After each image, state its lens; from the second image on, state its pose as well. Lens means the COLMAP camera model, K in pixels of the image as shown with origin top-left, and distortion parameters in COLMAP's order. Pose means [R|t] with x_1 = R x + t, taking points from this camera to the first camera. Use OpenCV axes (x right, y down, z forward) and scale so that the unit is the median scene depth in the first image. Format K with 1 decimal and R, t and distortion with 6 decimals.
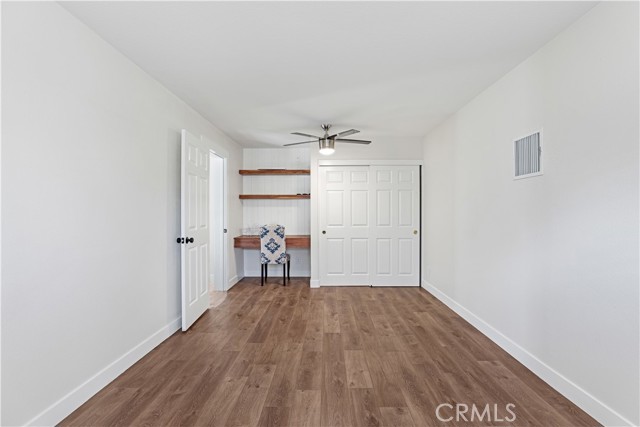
lens RADIAL K [[303.6, 0, 319.7], [0, 303.6, 214.1], [0, 0, 1]] dist [-0.029543, 0.003182]
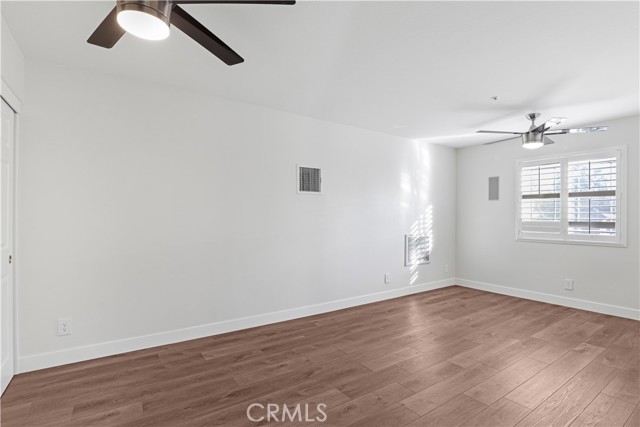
lens RADIAL K [[303.6, 0, 319.1], [0, 303.6, 214.3], [0, 0, 1]] dist [-0.029543, 0.003182]
pose [[-0.563192, 0.005665, 0.826307, -0.473661], [0.002151, 0.999983, -0.005390, -0.001532], [-0.826323, -0.001258, -0.563195, 1.396357]]
